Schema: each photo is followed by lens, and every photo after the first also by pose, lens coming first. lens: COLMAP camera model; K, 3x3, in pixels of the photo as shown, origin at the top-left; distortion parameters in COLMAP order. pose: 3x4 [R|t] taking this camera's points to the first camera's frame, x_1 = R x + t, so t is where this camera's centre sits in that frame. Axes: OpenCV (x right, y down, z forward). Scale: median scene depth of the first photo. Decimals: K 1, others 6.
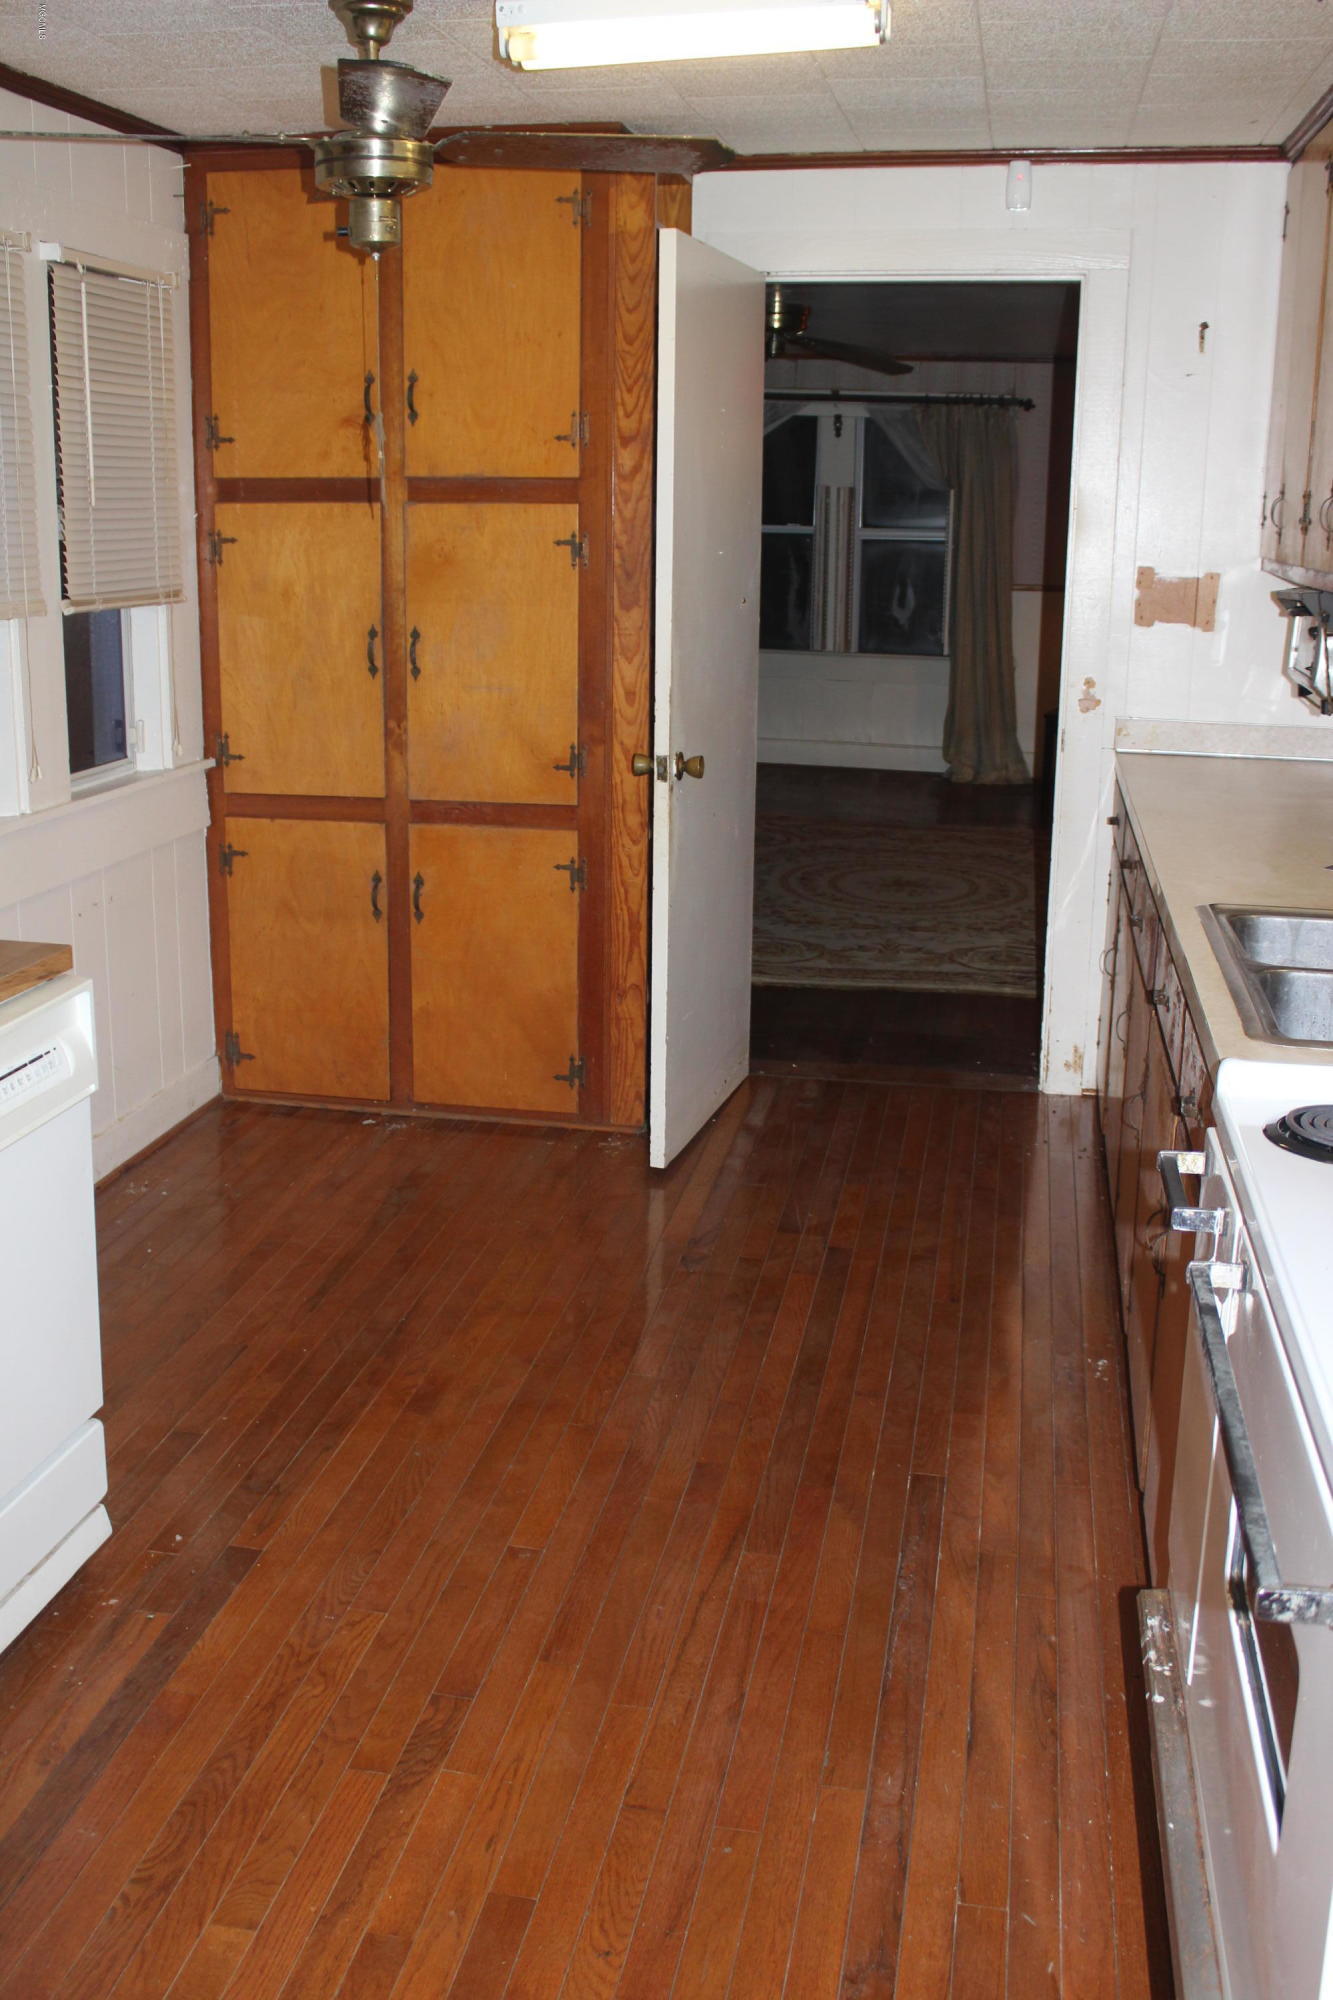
lens RADIAL K [[1933.9, 0, 660.6], [0, 1933.9, 972.6], [0, 0, 1]] dist [-0.148695, 0.187428]
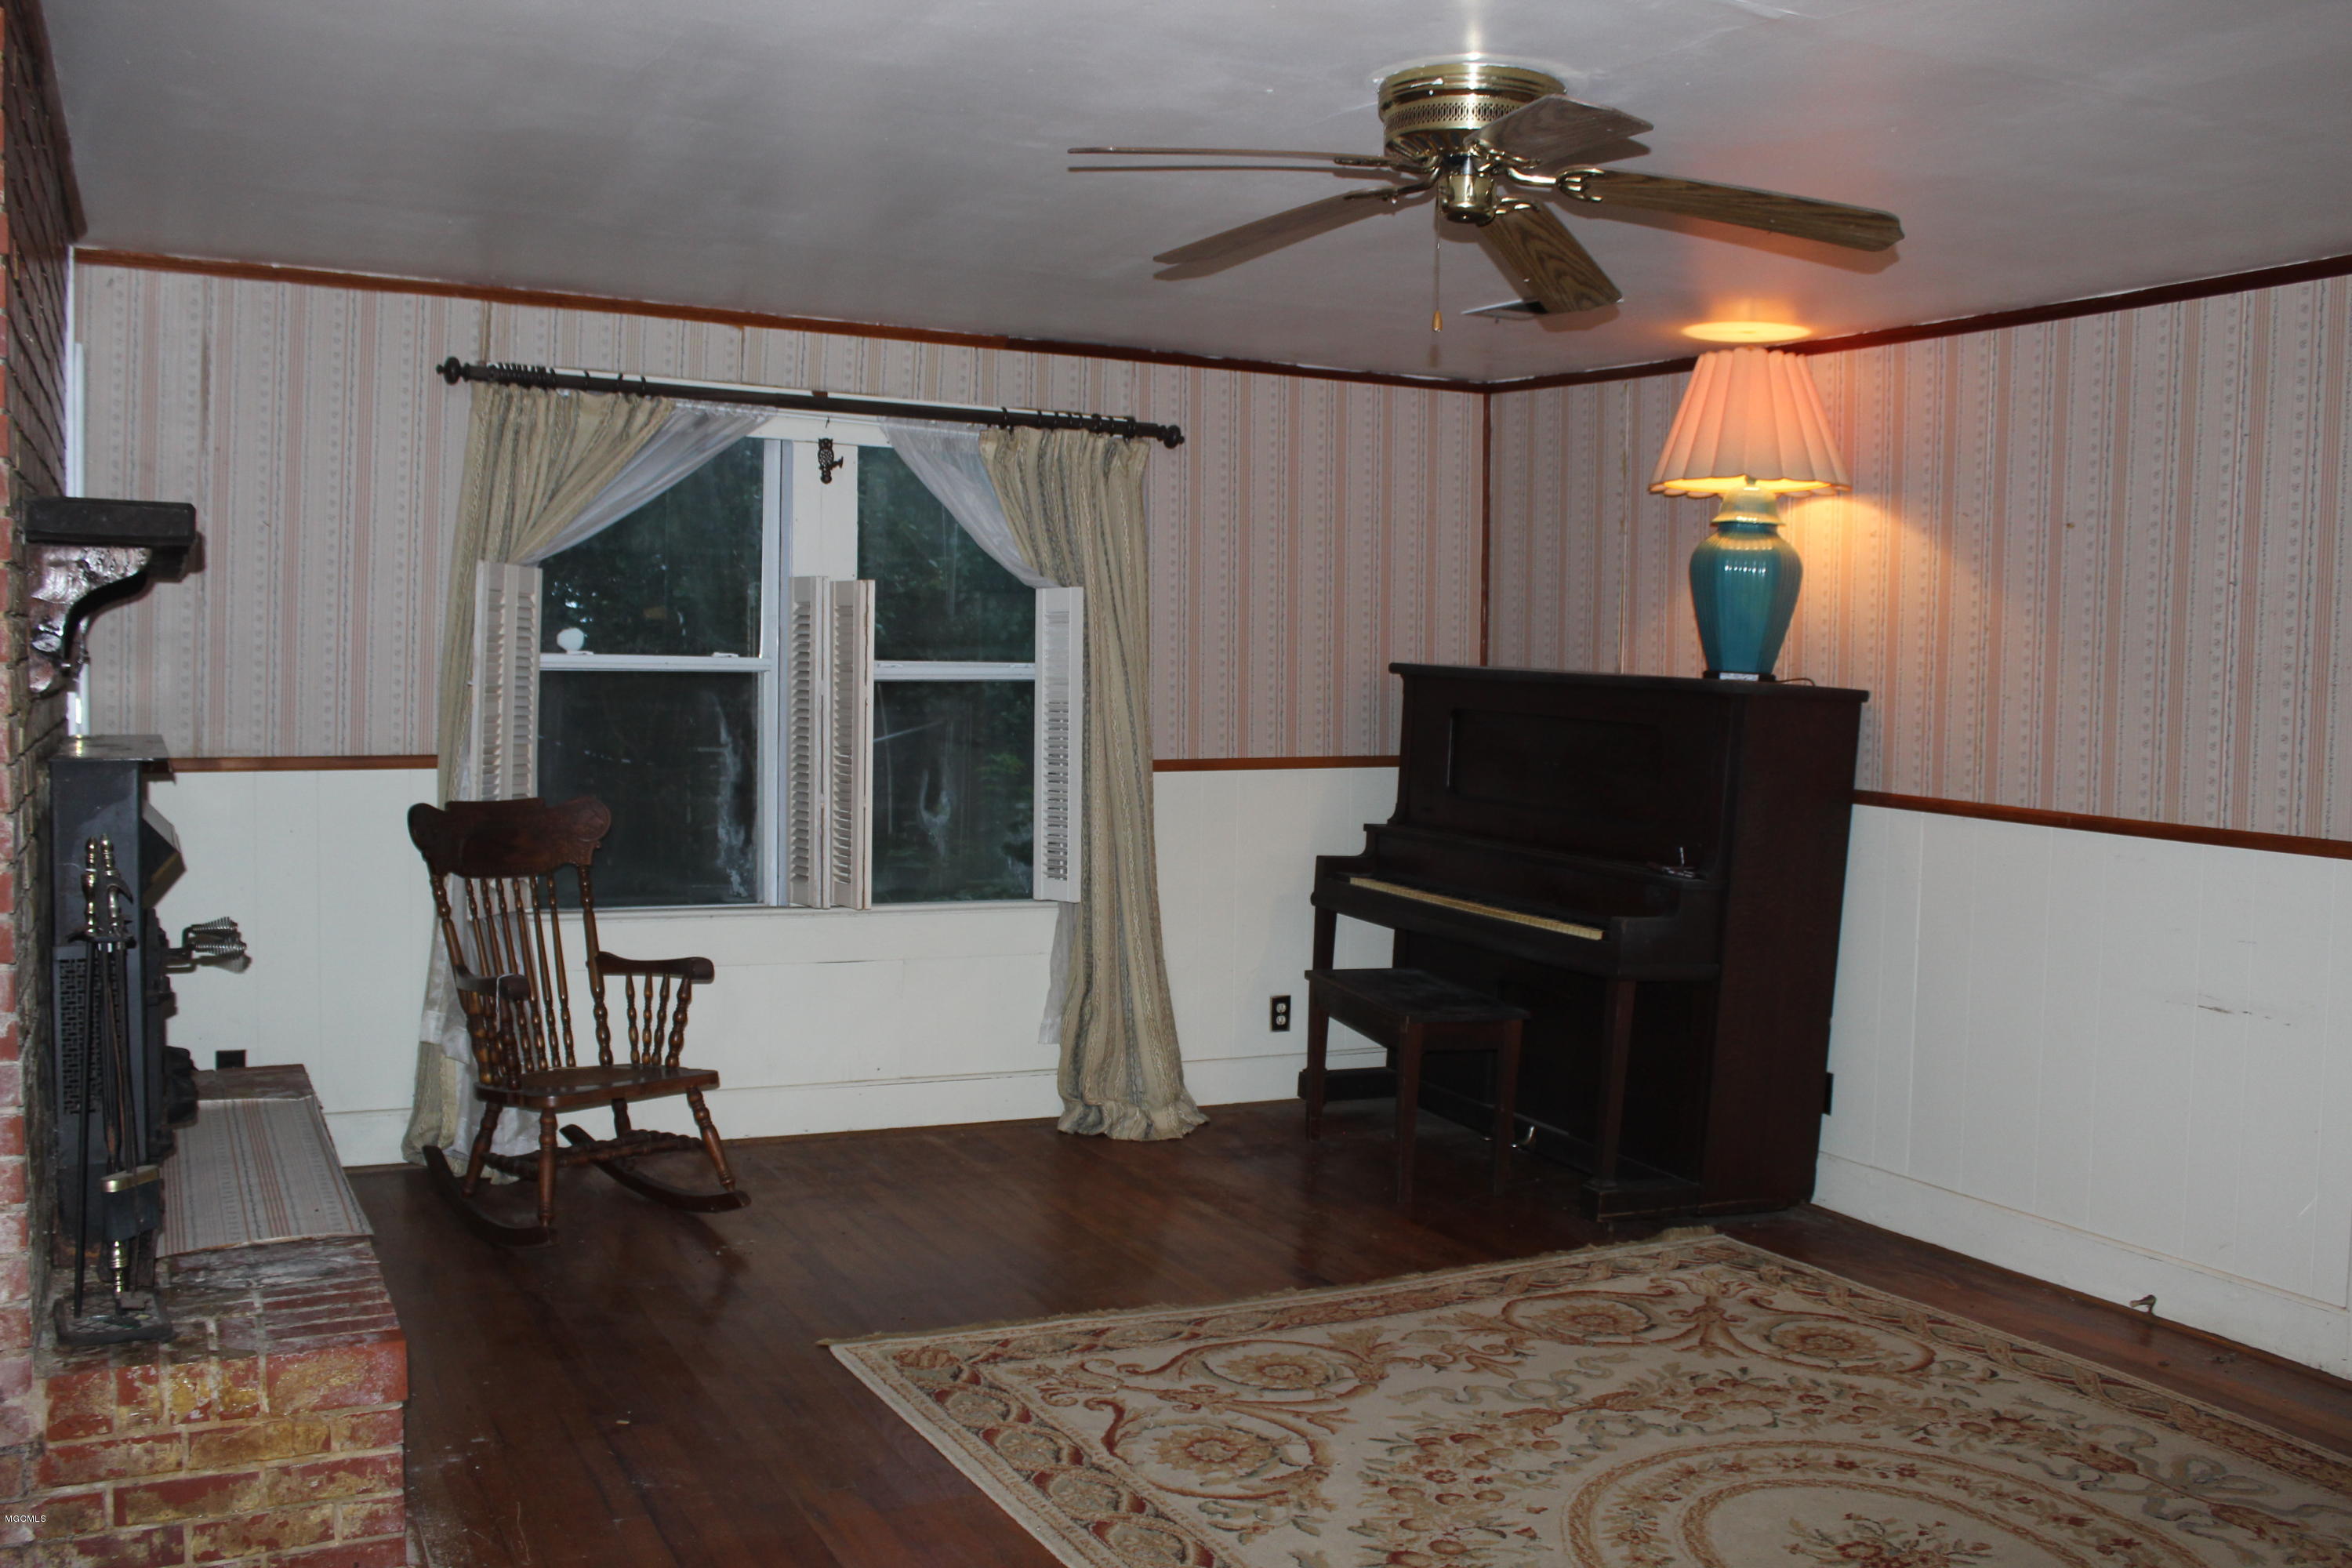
lens RADIAL K [[2086.2, 0, 1146.8], [0, 2086.2, 781.6], [0, 0, 1]] dist [-0.139108, 0.118499]
pose [[0.794728, -0.037779, 0.605788, -0.413127], [0.135598, 0.983887, -0.116530, -0.303619], [-0.591625, 0.174753, 0.787046, 1.271156]]
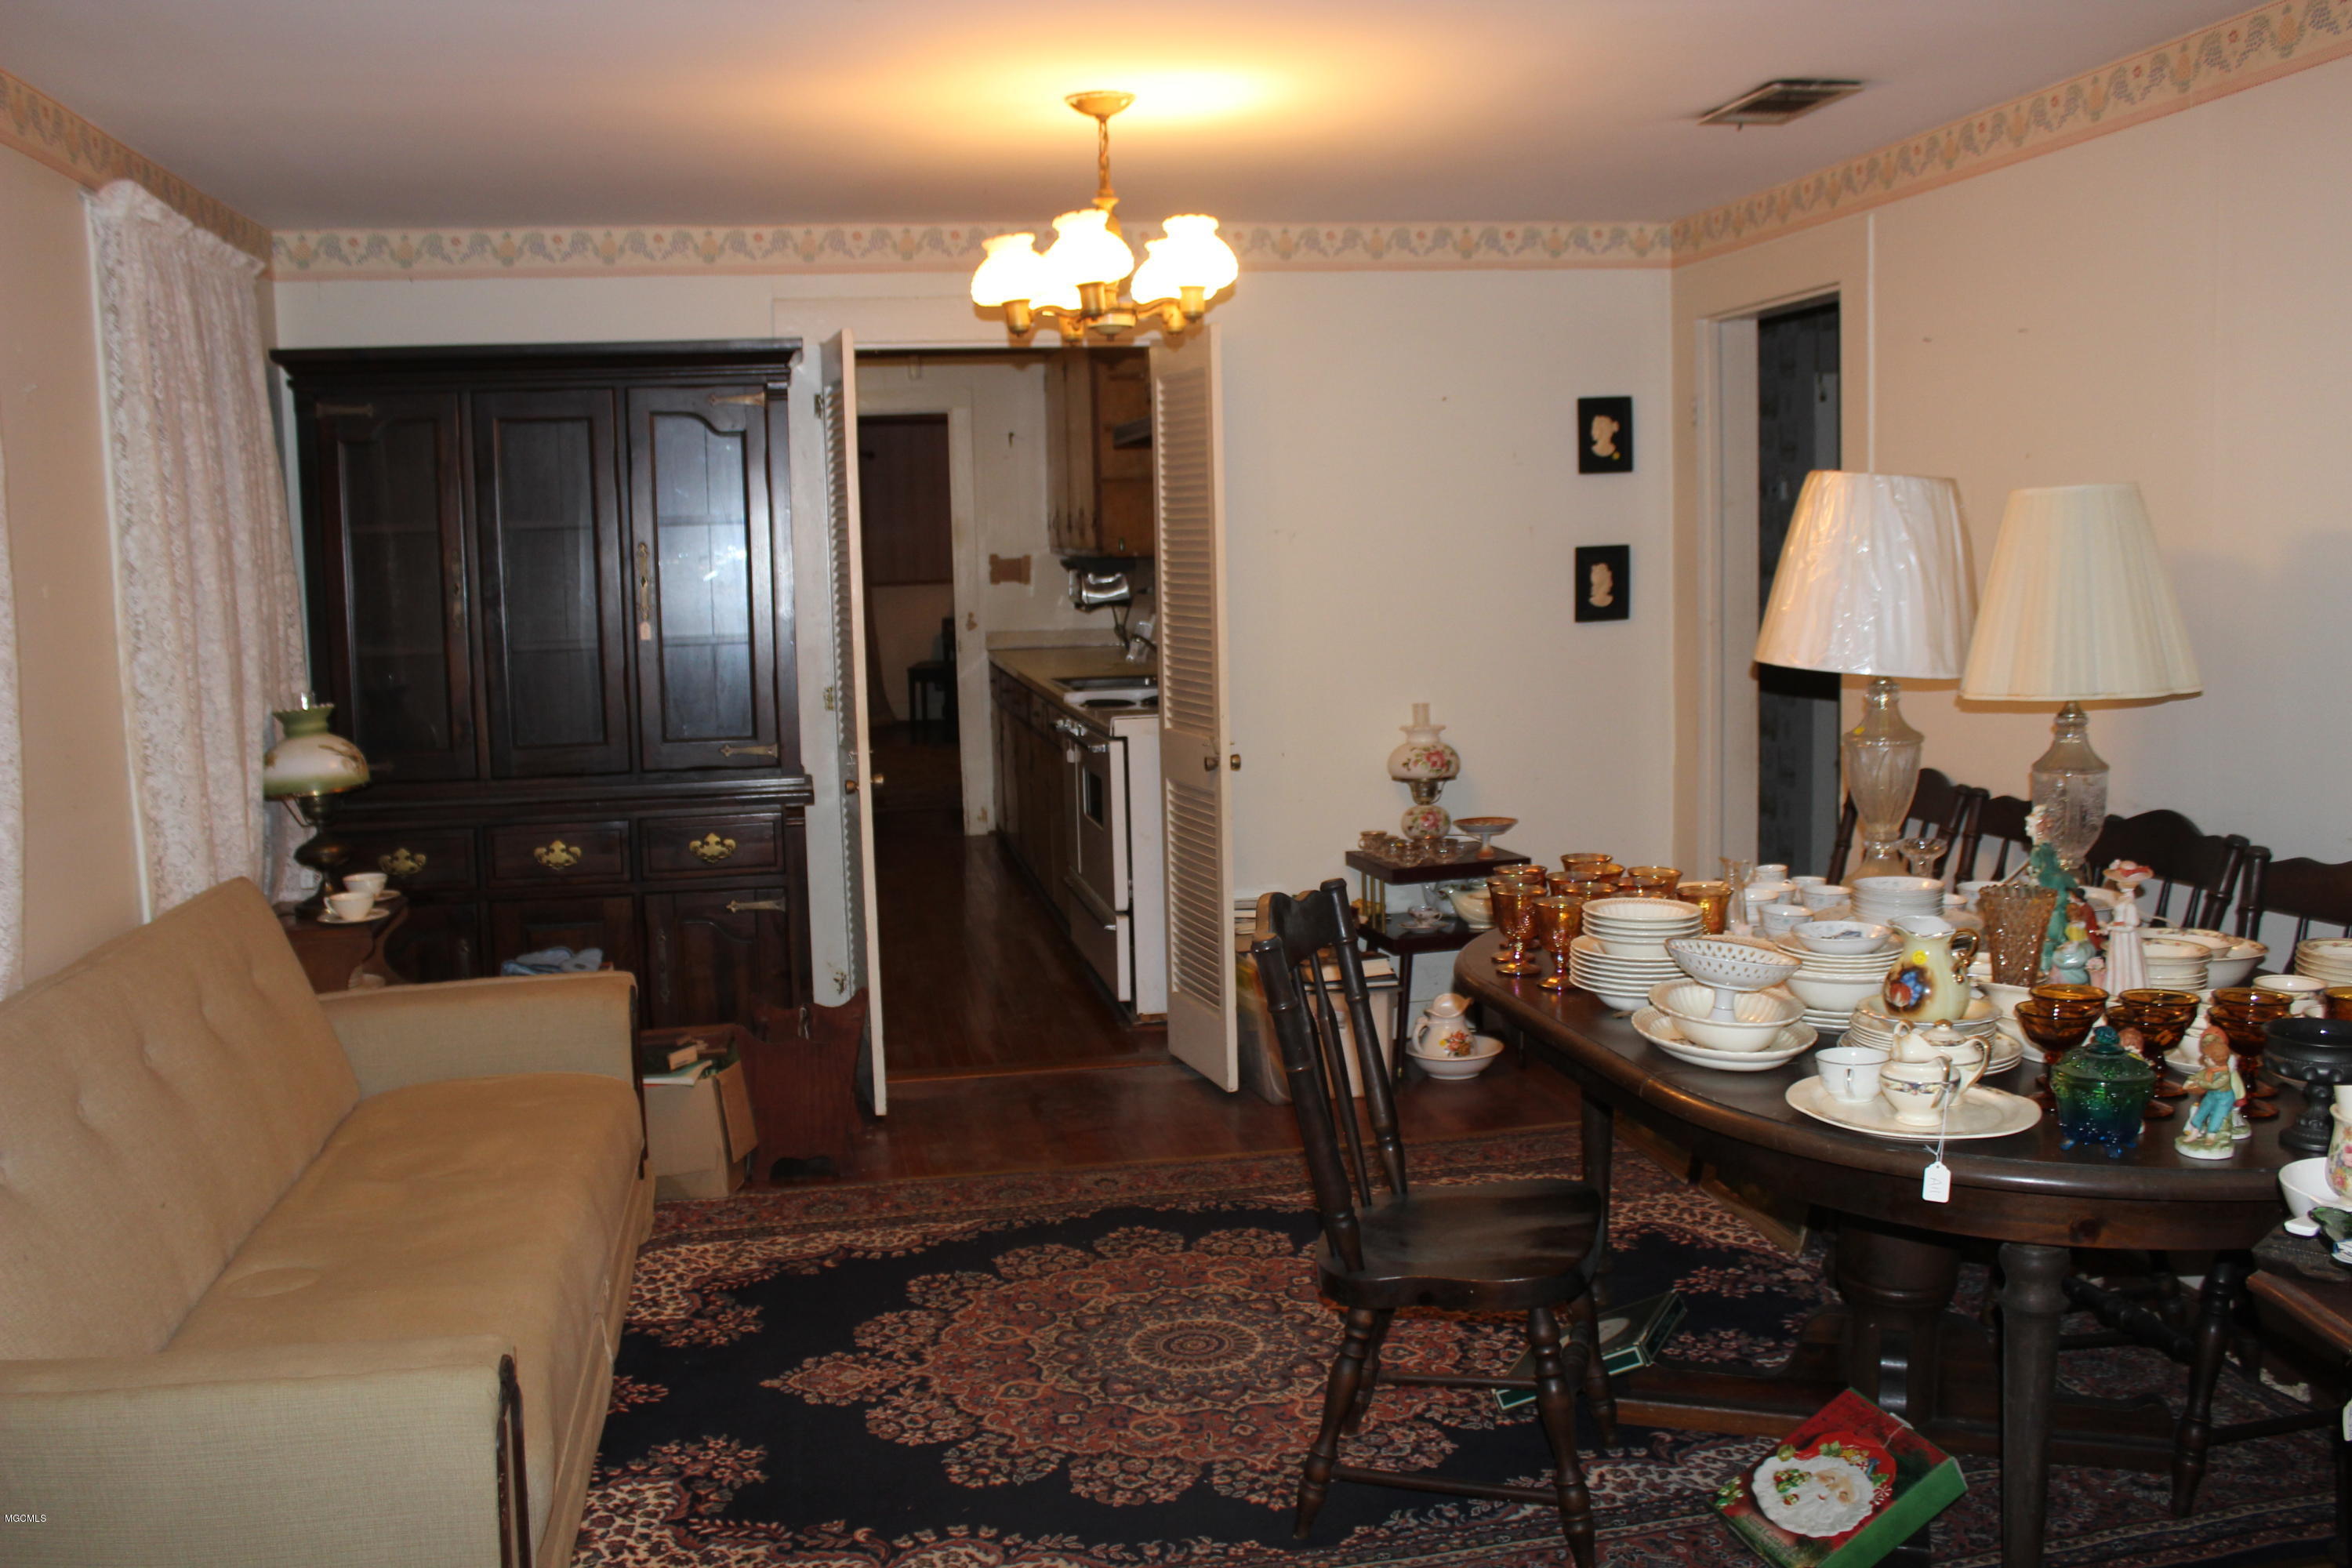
lens RADIAL K [[2073.5, 0, 1176.0], [0, 2073.5, 784.0], [0, 0, 1]] dist [-0.158695, 0.167905]
pose [[0.931358, -0.082811, 0.354564, -0.358182], [0.122923, 0.988133, -0.092107, 0.249889], [-0.342729, 0.129368, 0.930484, -1.053659]]
